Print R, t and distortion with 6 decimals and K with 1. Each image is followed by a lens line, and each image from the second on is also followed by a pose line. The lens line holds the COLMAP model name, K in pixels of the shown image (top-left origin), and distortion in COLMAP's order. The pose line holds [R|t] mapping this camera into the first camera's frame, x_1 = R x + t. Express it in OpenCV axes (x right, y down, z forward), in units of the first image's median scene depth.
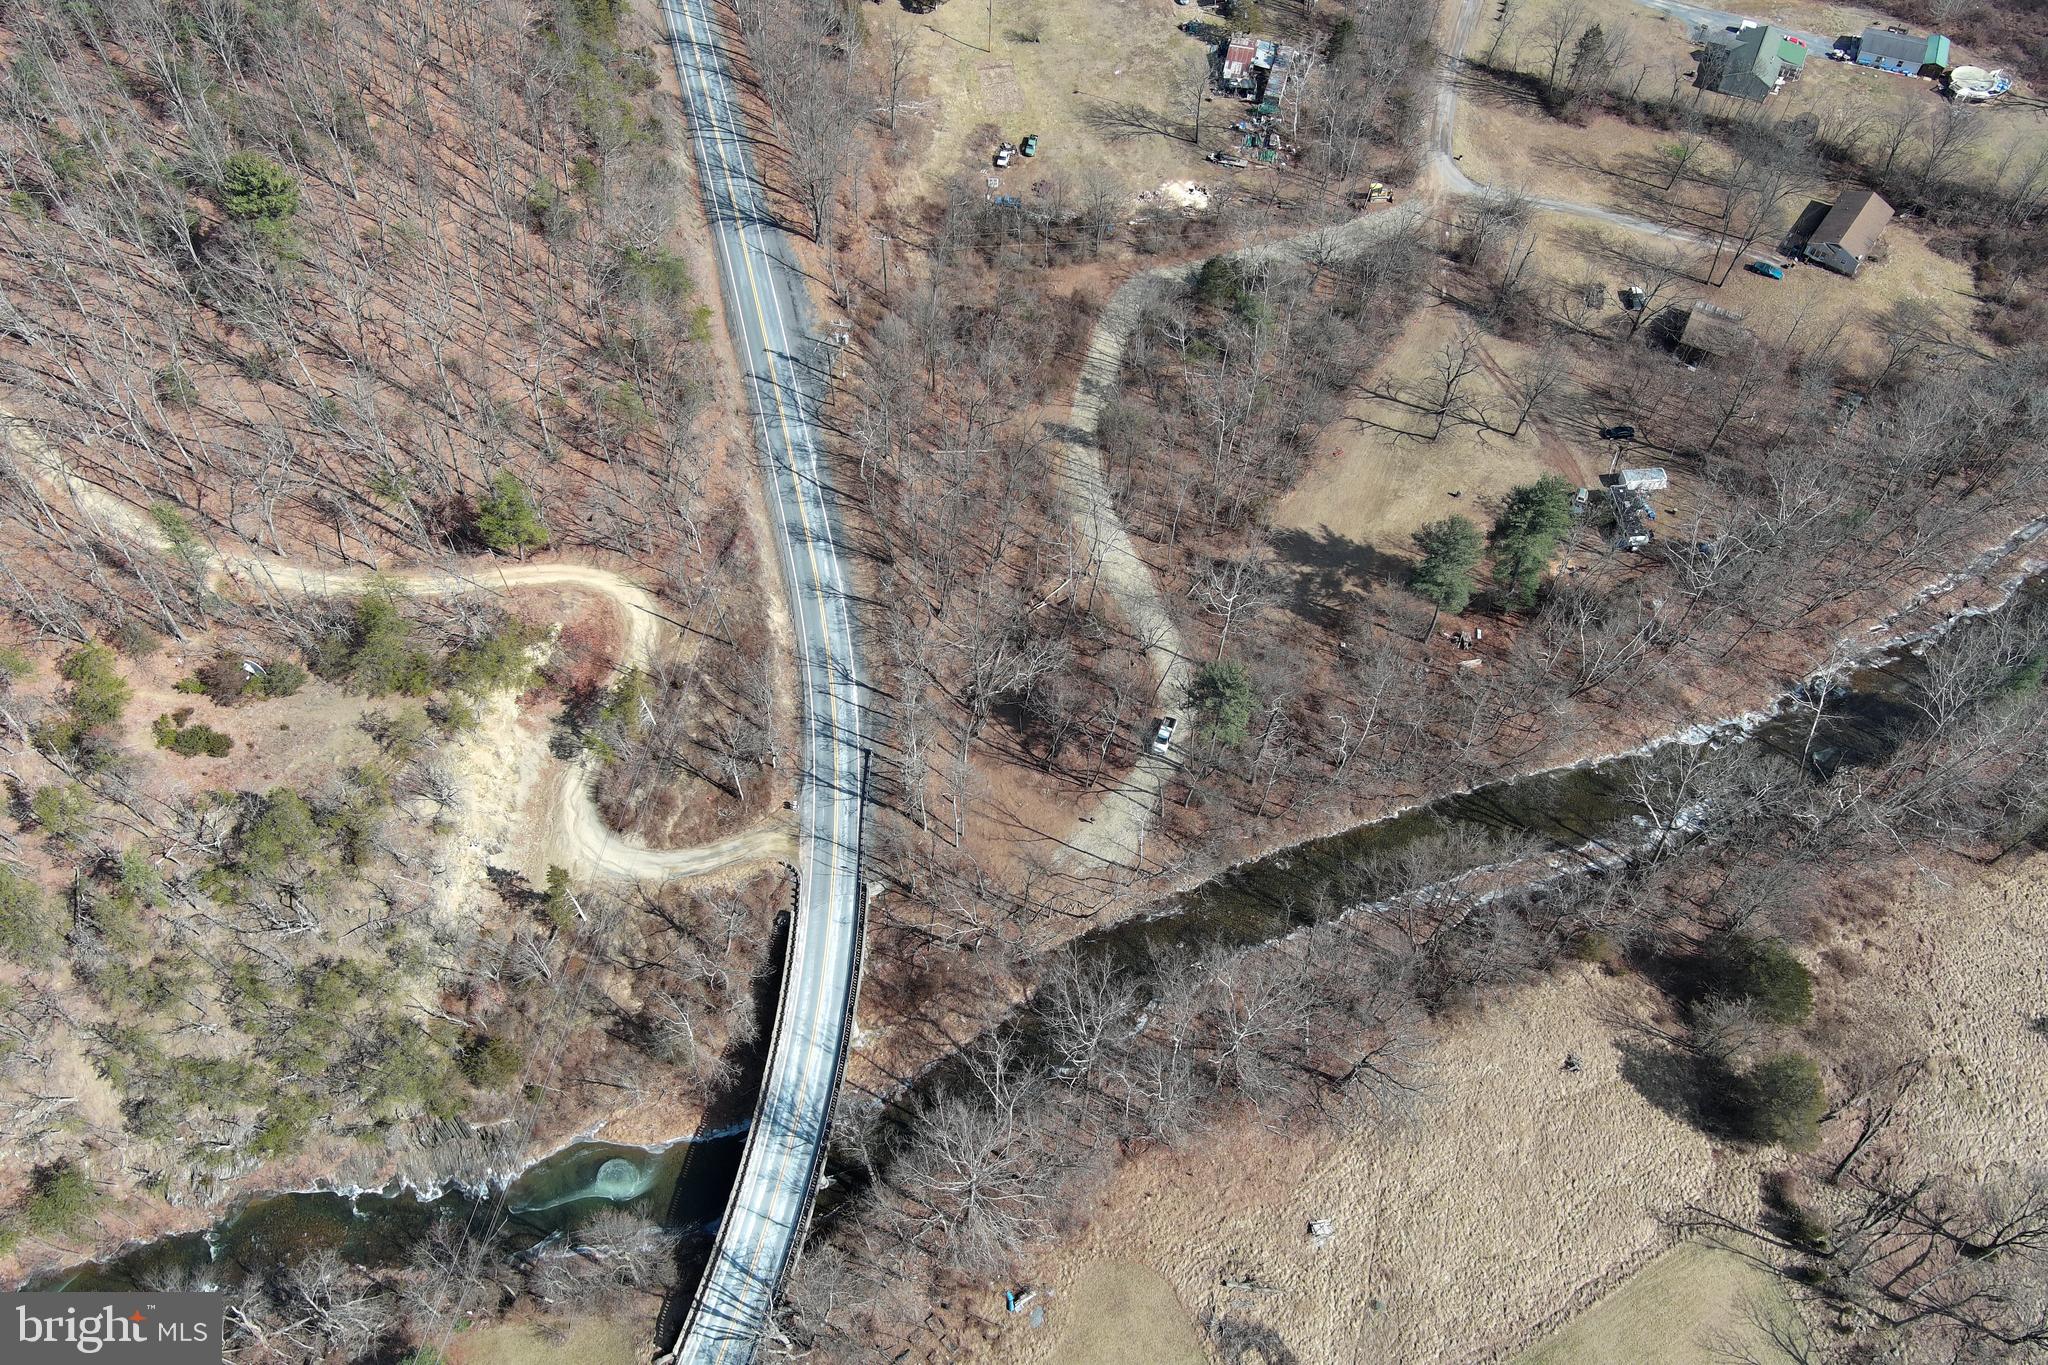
lens RADIAL K [[1584.0, 0, 1019.0], [0, 1584.0, 675.2], [0, 0, 1]] dist [0.025288, -0.019991]
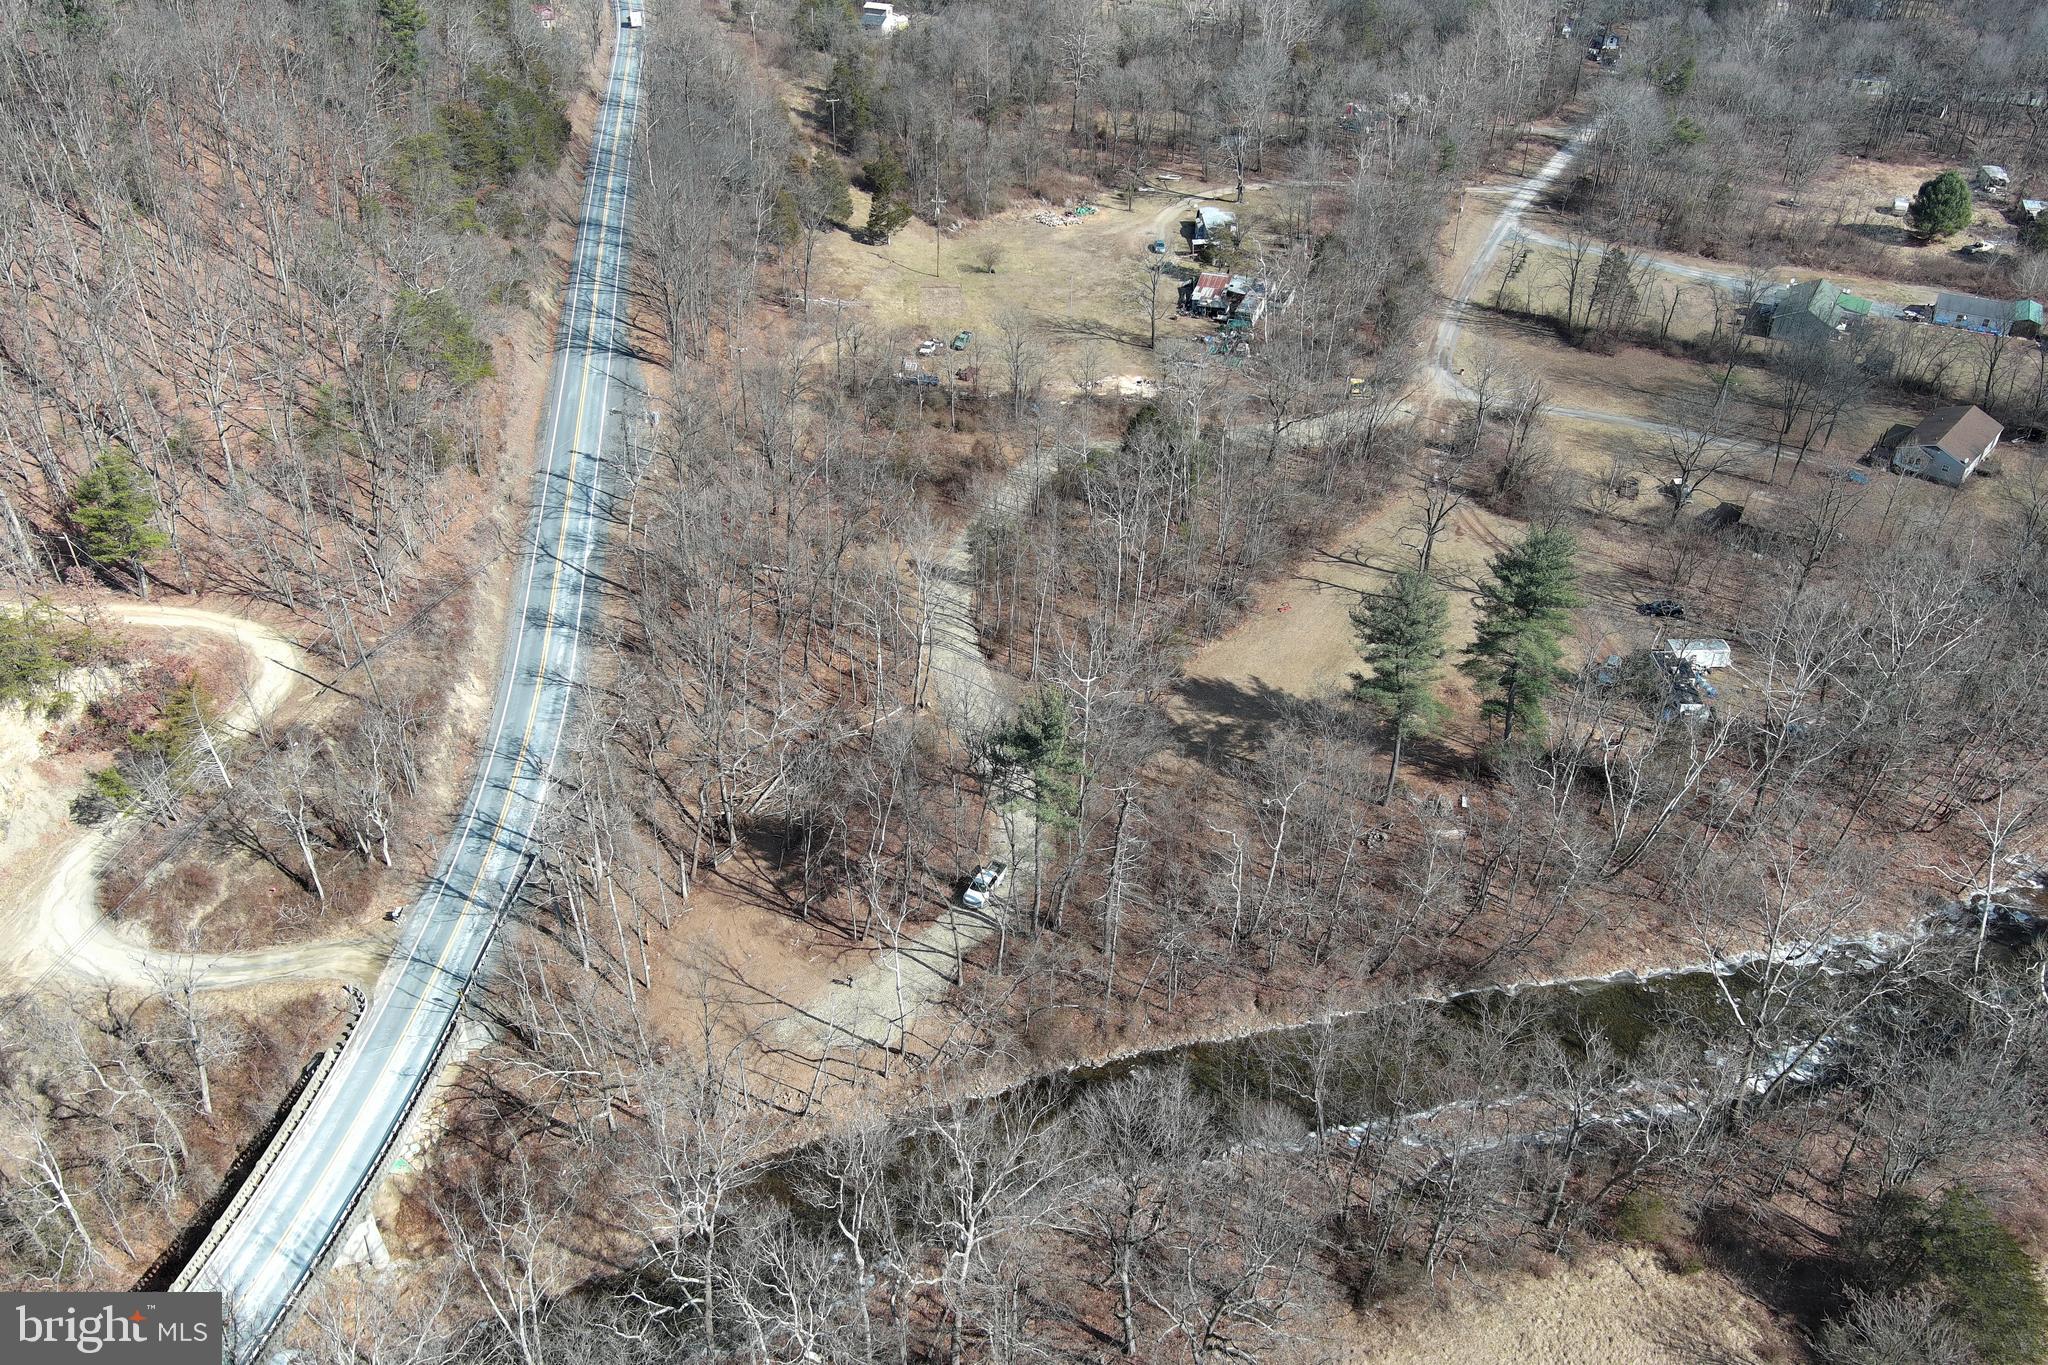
lens RADIAL K [[1584.0, 0, 1018.8], [0, 1584.0, 676.2], [0, 0, 1]] dist [0.025288, -0.019991]
pose [[0.995682, 0.055858, -0.074148, 0.152488], [-0.078660, 0.931818, -0.354299, 0.194869], [0.049302, 0.358601, 0.932188, 0.341574]]
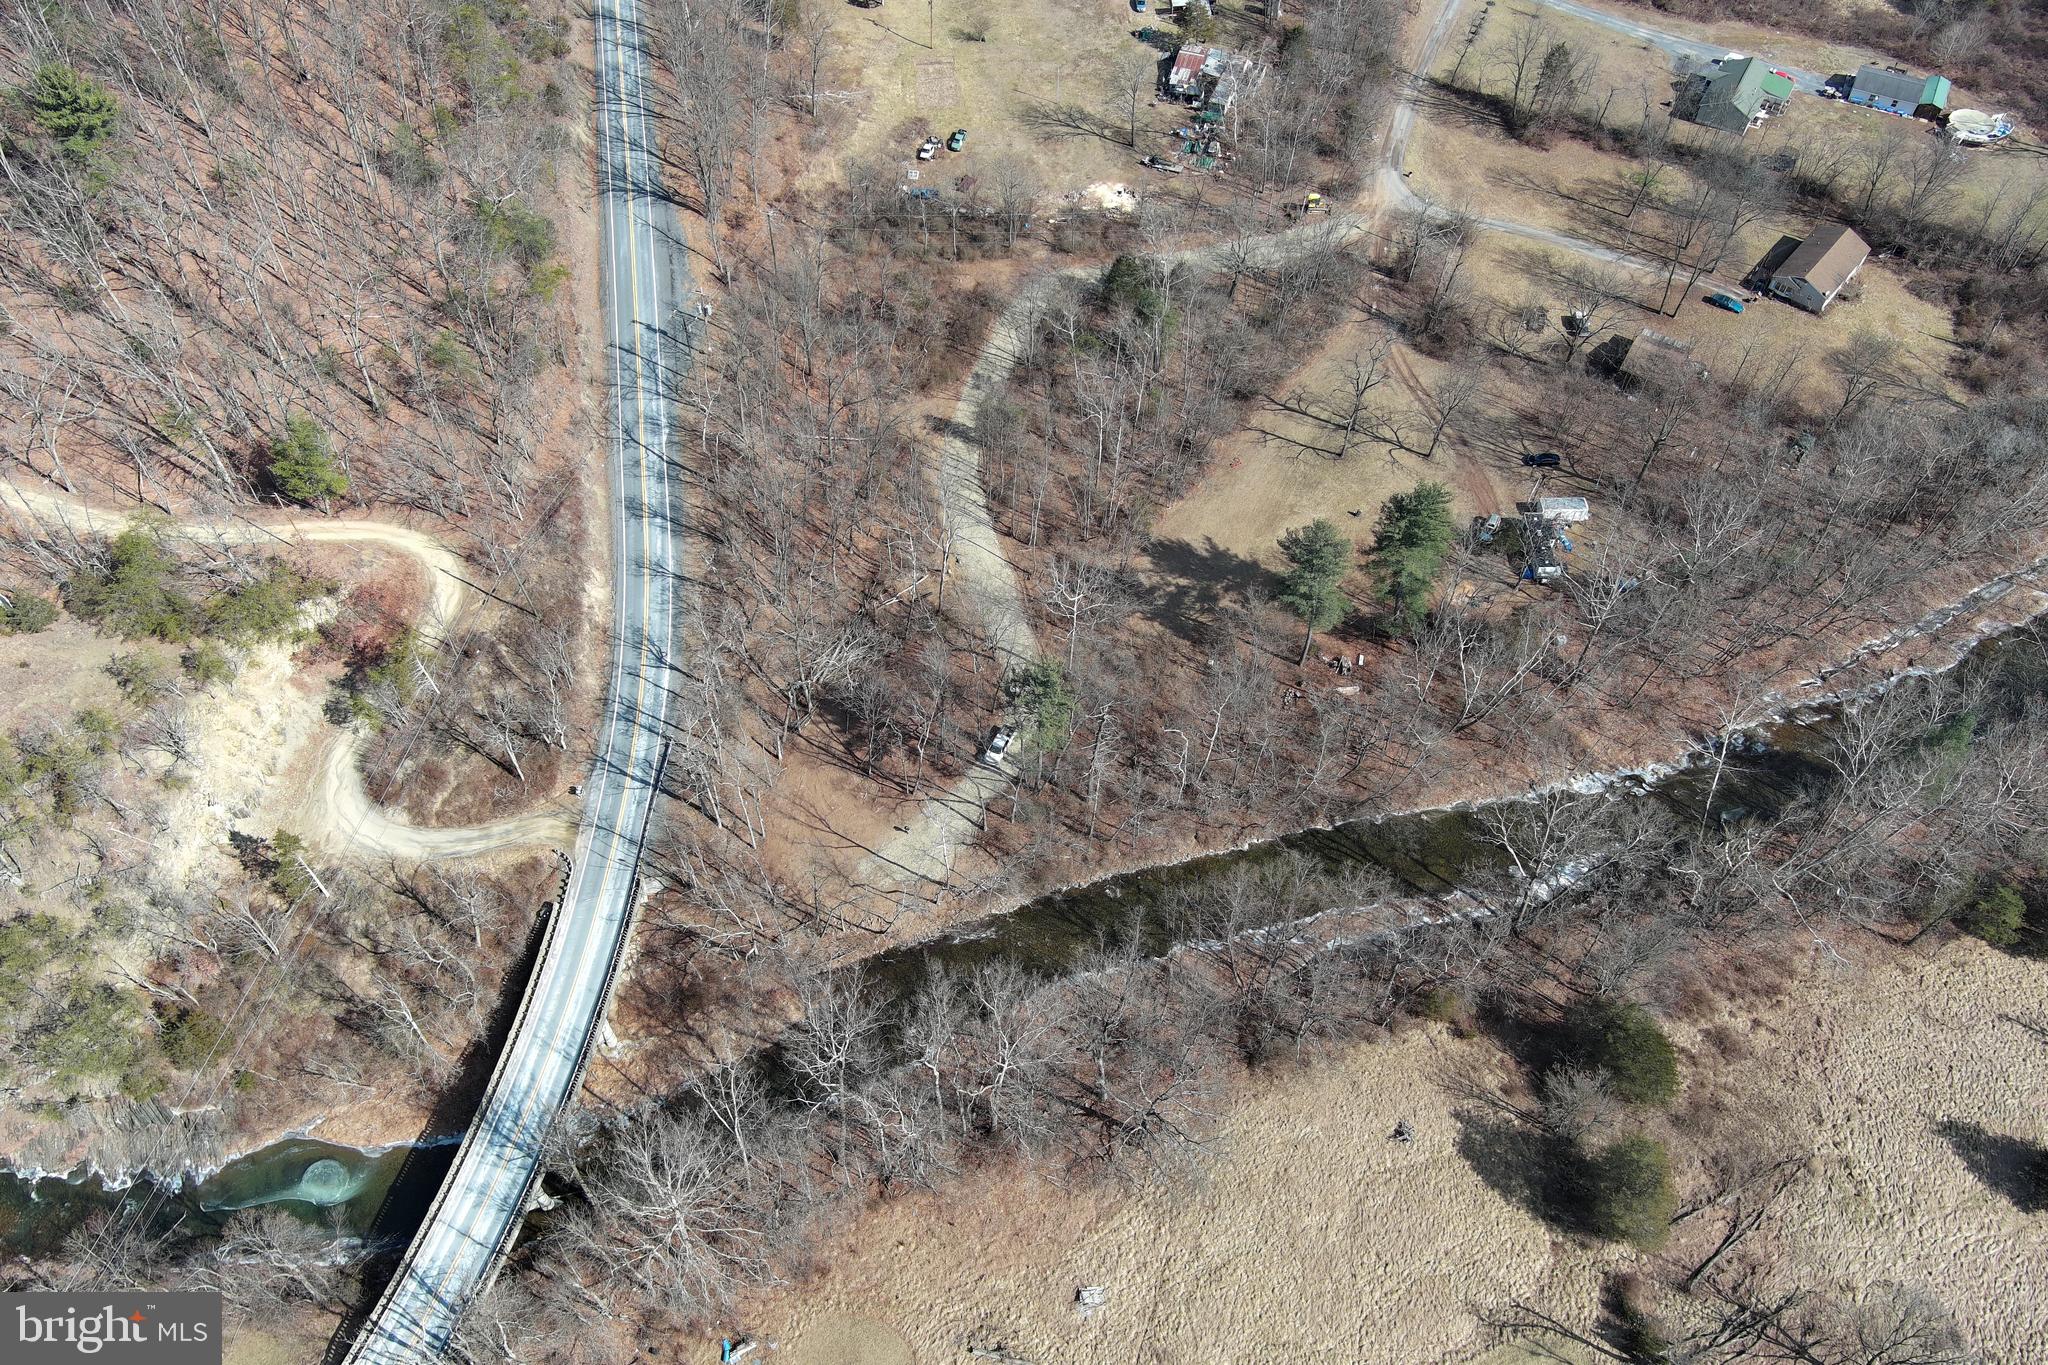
lens RADIAL K [[1584.0, 0, 1016.7], [0, 1584.0, 677.0], [0, 0, 1]] dist [0.025288, -0.019991]
pose [[0.997132, 0.061730, -0.043791, 0.140142], [-0.063778, 0.996856, -0.047018, 0.041738], [0.040751, 0.049676, 0.997934, 0.085291]]
